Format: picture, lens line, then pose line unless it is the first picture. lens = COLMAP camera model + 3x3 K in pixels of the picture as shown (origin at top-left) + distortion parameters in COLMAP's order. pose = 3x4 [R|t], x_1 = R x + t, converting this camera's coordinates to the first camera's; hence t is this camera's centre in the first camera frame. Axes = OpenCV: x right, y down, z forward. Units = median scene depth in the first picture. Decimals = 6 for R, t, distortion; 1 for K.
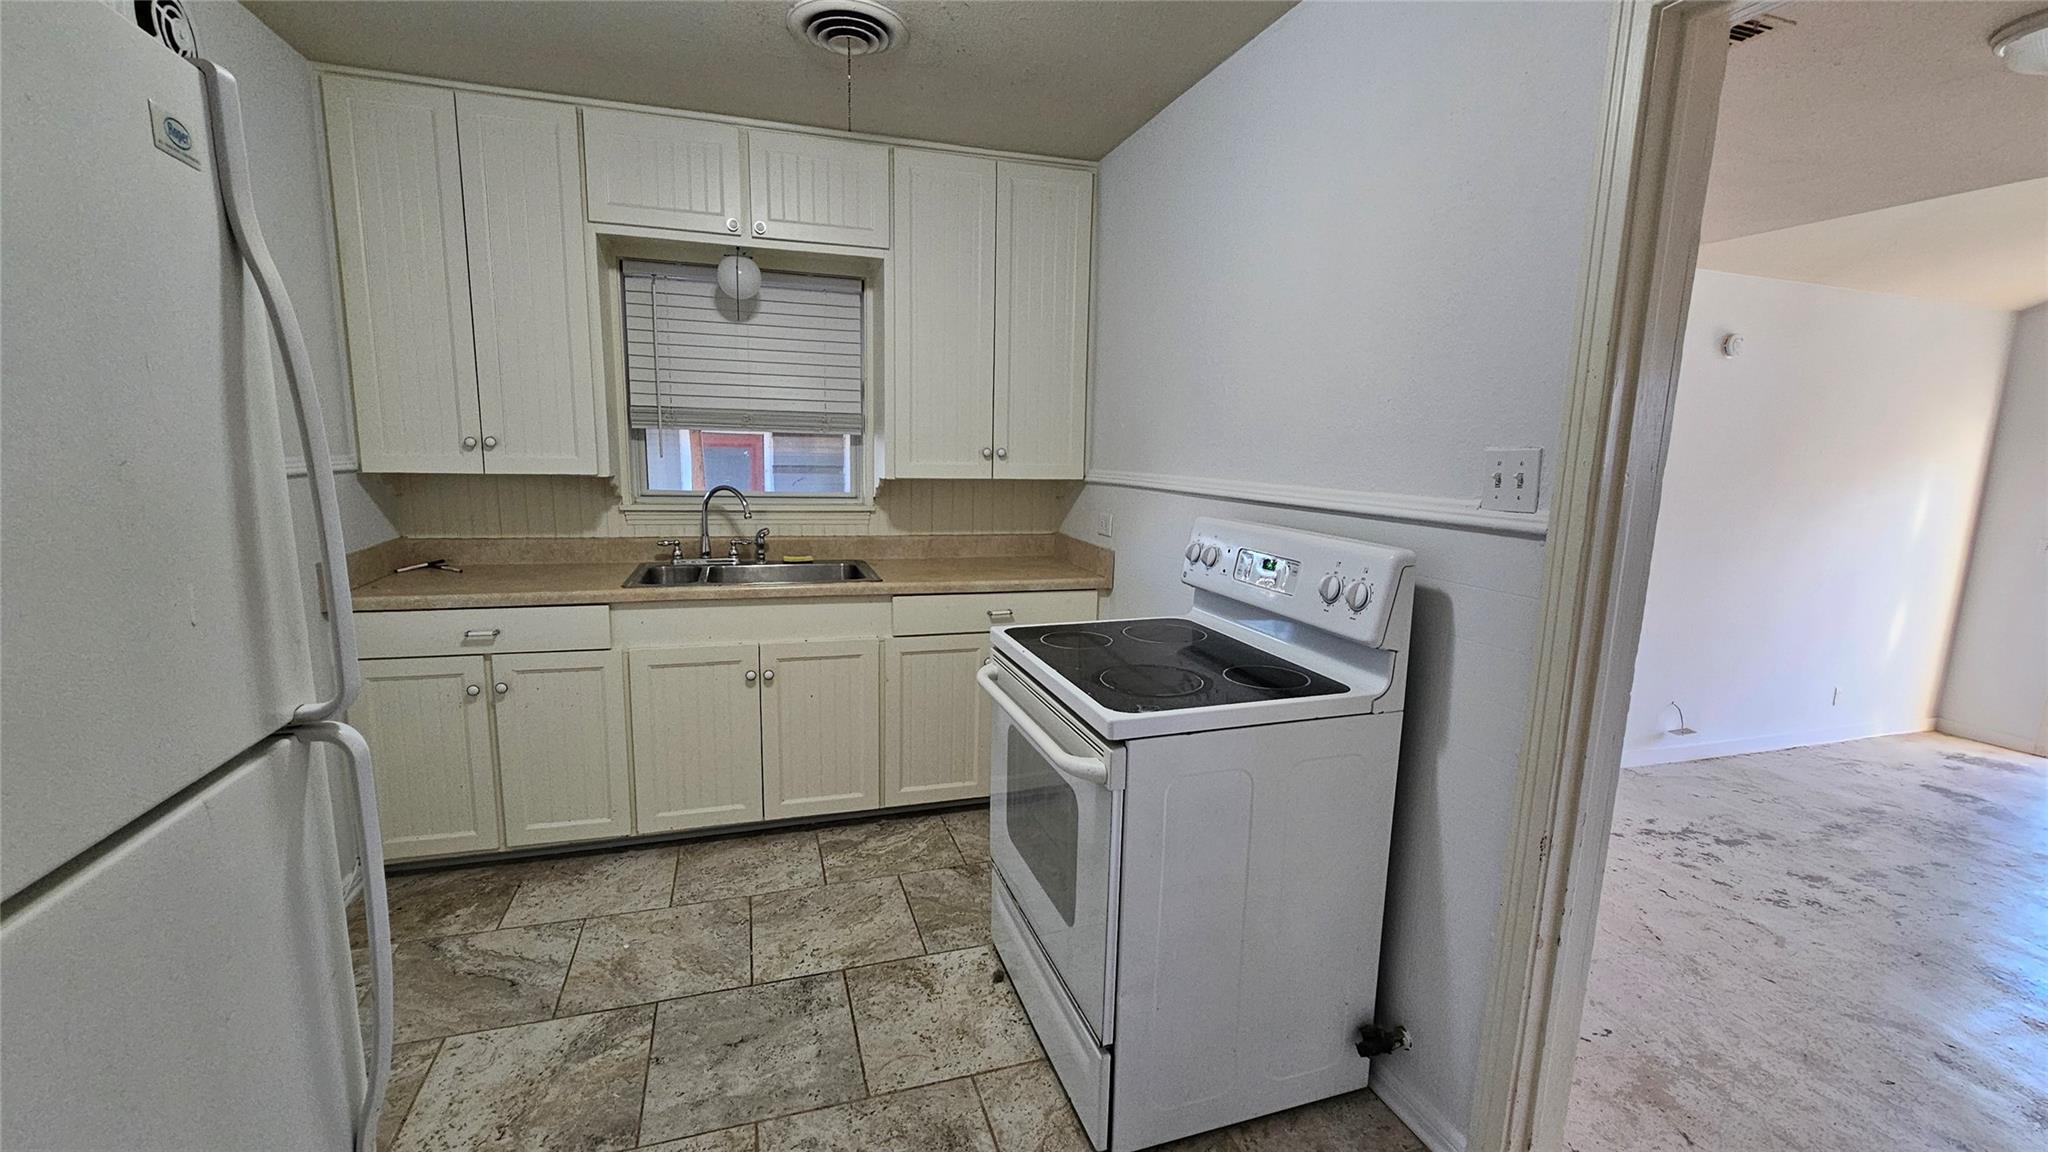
lens RADIAL K [[838.1, 0, 1021.0], [0, 838.1, 583.4], [0, 0, 1]] dist [-0.002180, -0.000304]
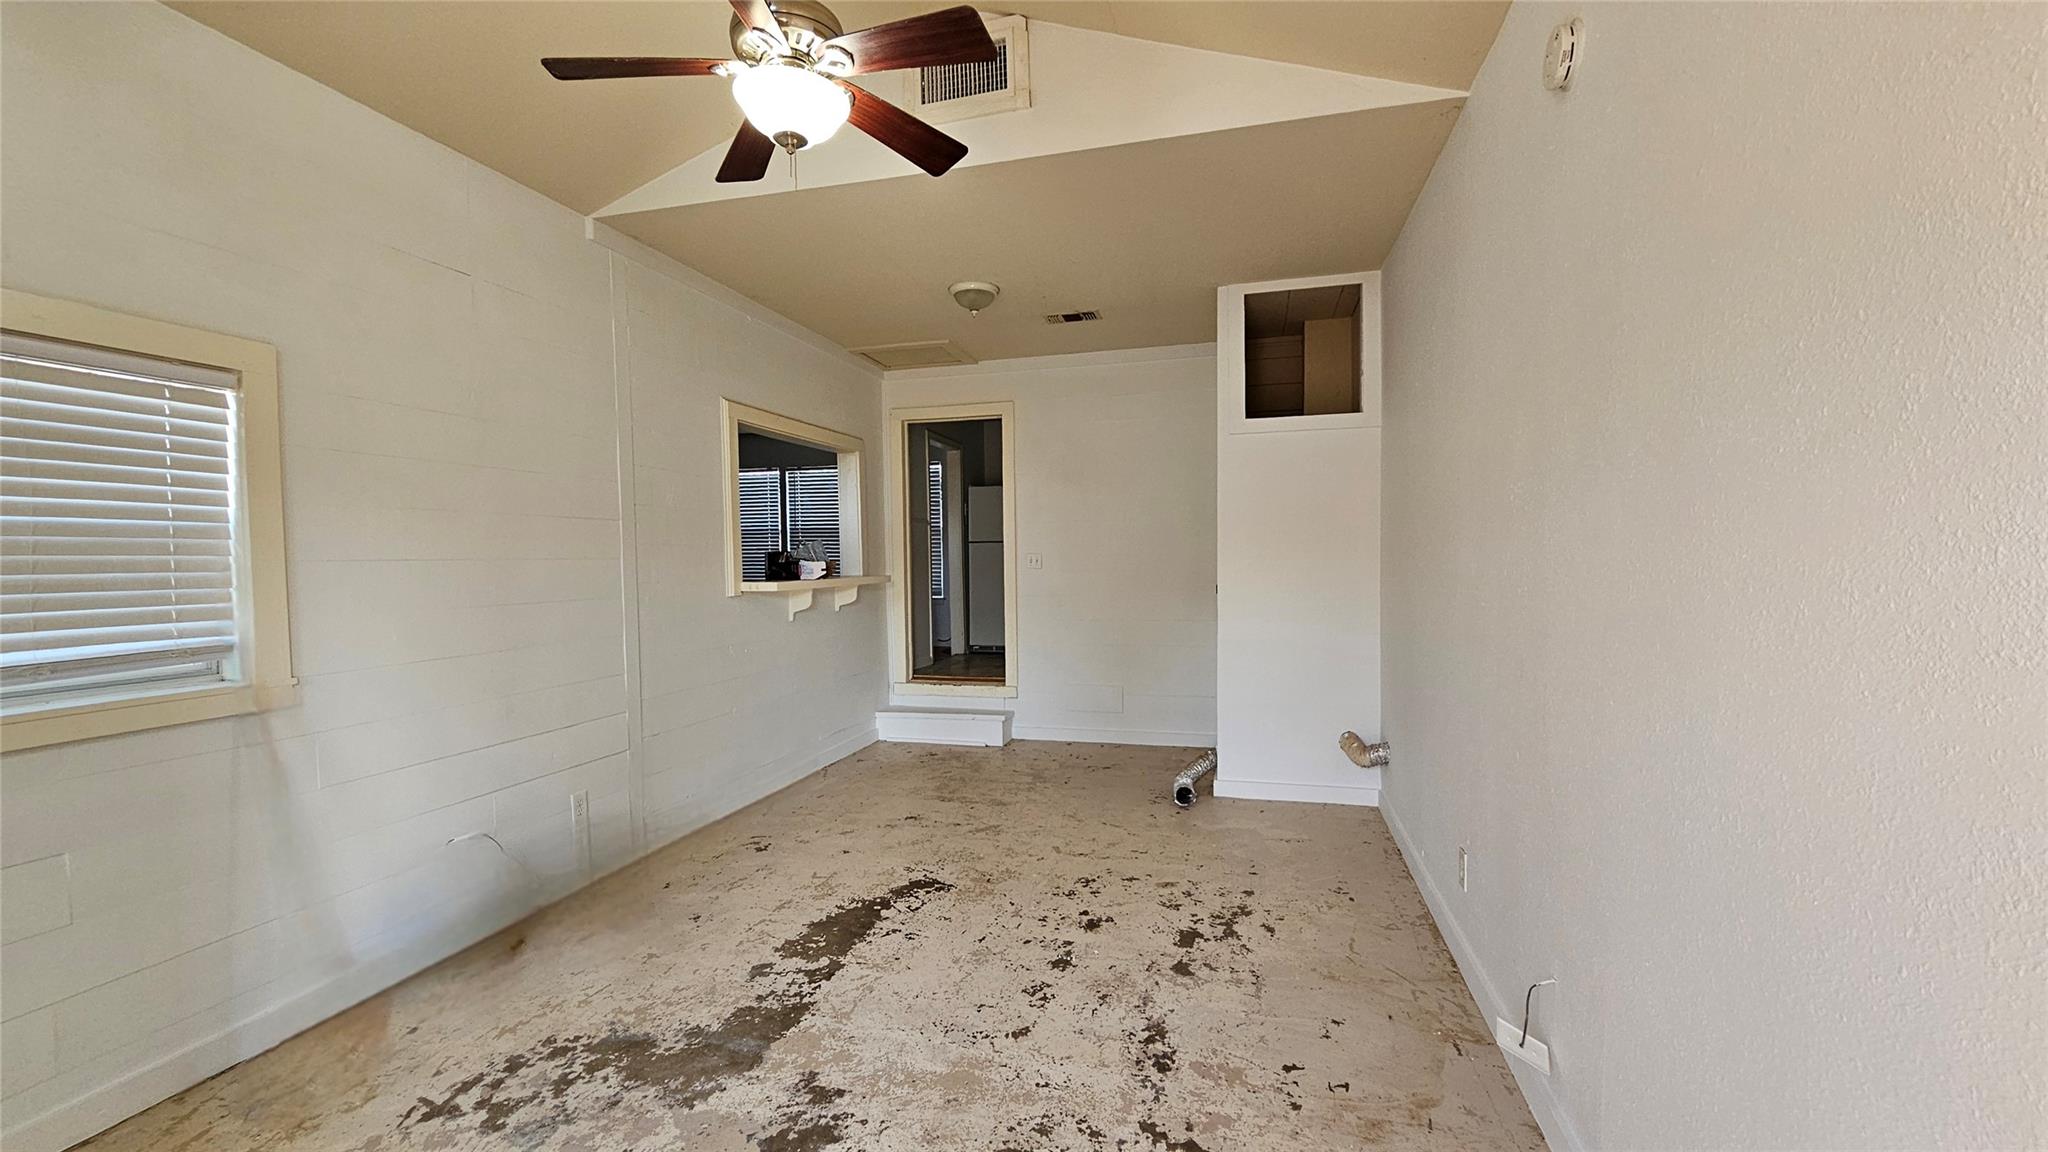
lens RADIAL K [[838.1, 0, 1024.1], [0, 838.1, 582.6], [0, 0, 1]] dist [-0.002180, -0.000304]
pose [[-0.538863, 0.005500, -0.842376, 1.509747], [-0.134886, 0.986513, 0.092728, -0.049782], [0.831524, 0.163593, -0.530853, 1.188498]]
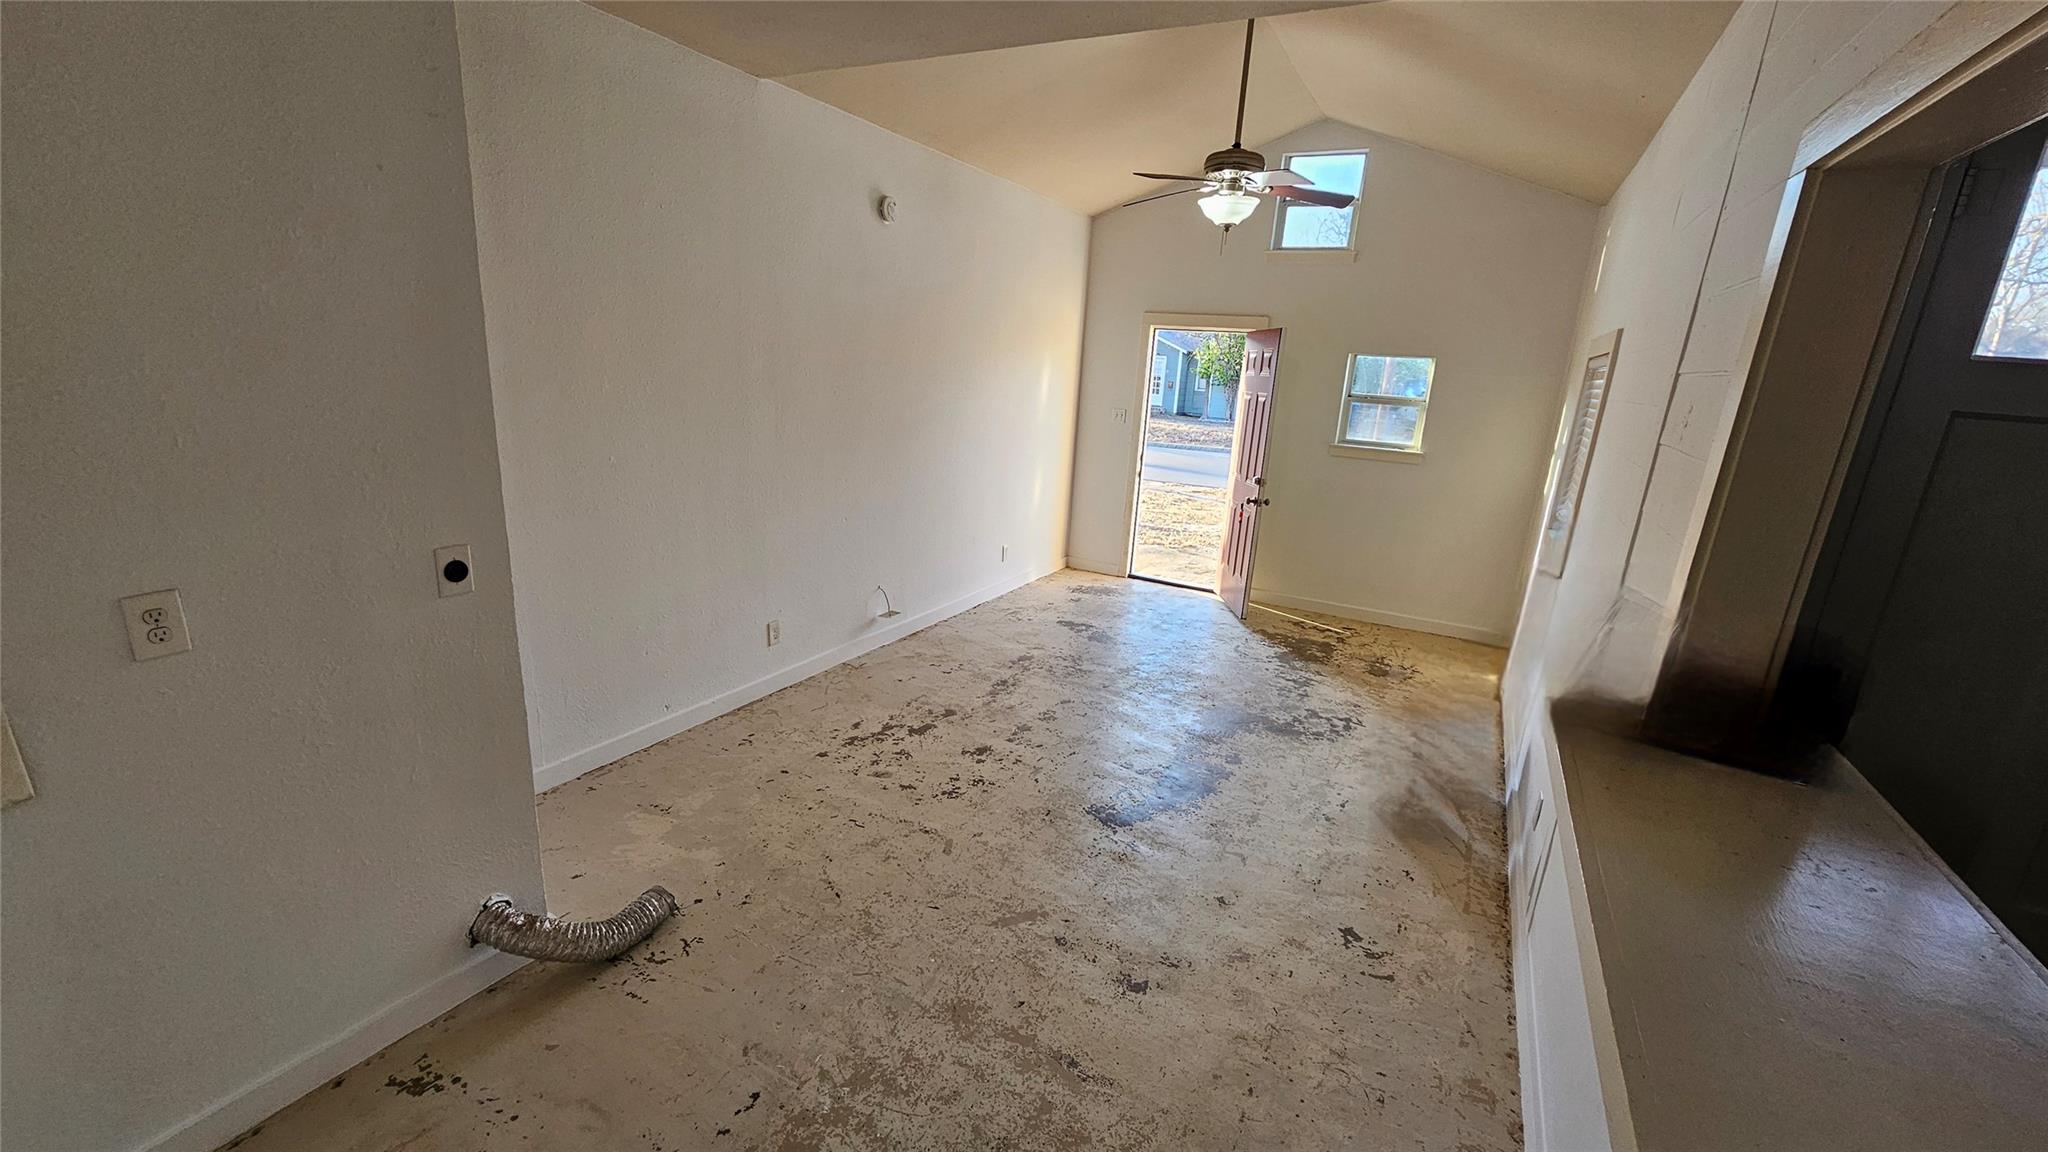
lens RADIAL K [[838.1, 0, 1016.3], [0, 838.1, 589.1], [0, 0, 1]] dist [-0.002180, -0.000304]
pose [[0.724222, -0.169992, 0.668285, 0.282793], [0.068927, 0.982130, 0.175128, -0.021872], [-0.686113, -0.080768, 0.722998, 0.206824]]
